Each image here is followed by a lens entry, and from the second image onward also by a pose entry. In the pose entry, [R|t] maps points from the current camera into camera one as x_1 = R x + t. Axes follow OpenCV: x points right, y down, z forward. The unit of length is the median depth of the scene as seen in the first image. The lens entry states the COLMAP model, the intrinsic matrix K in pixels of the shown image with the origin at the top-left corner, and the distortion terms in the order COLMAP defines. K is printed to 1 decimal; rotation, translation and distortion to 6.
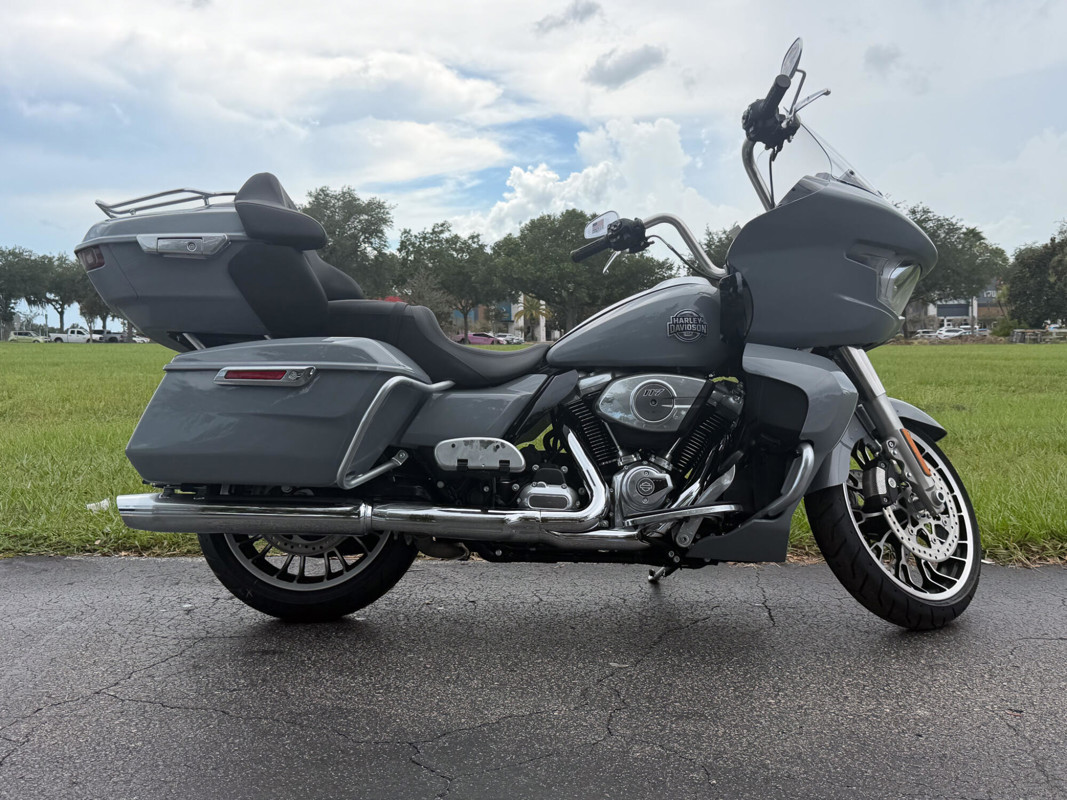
lens RADIAL K [[1112.5, 0, 532.8], [0, 1112.5, 407.5], [0, 0, 1]] dist [0.045222, 0.000000]
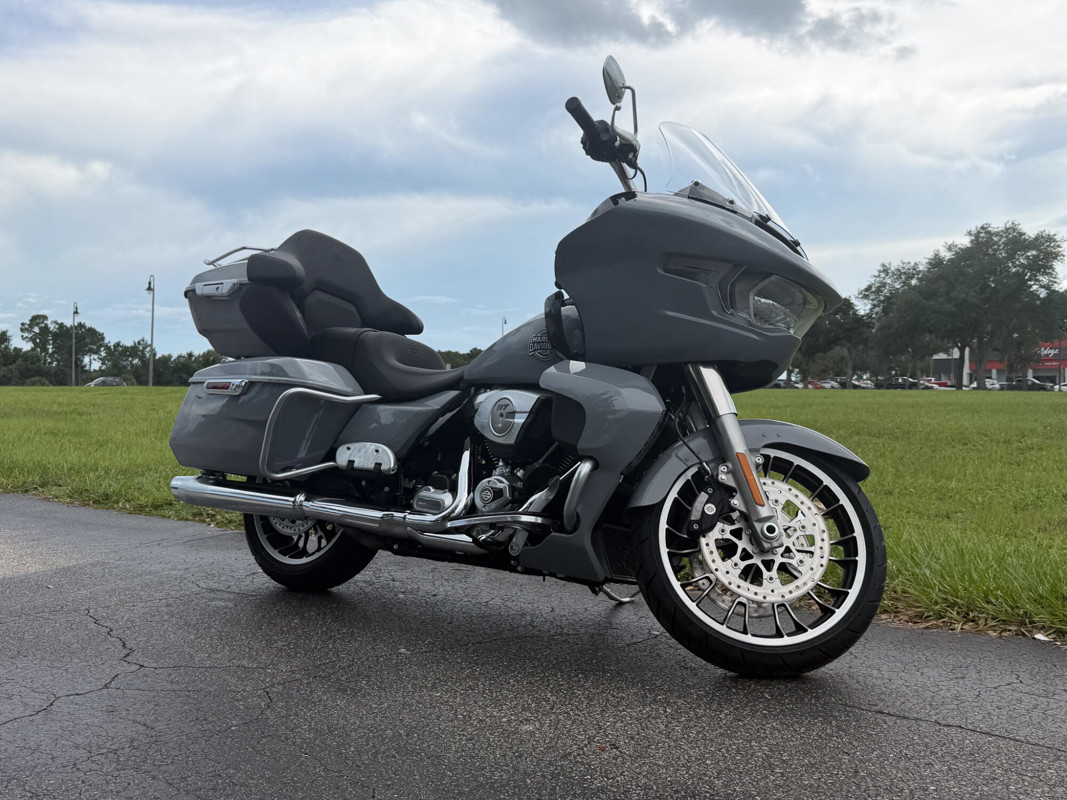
lens RADIAL K [[1112.5, 0, 532.7], [0, 1112.5, 392.4], [0, 0, 1]] dist [0.045222, 0.000000]
pose [[0.806884, 0.010100, -0.590624, 0.714846], [-0.043167, 0.998189, -0.041903, 0.014774], [0.589131, 0.059307, 0.805858, 0.150875]]
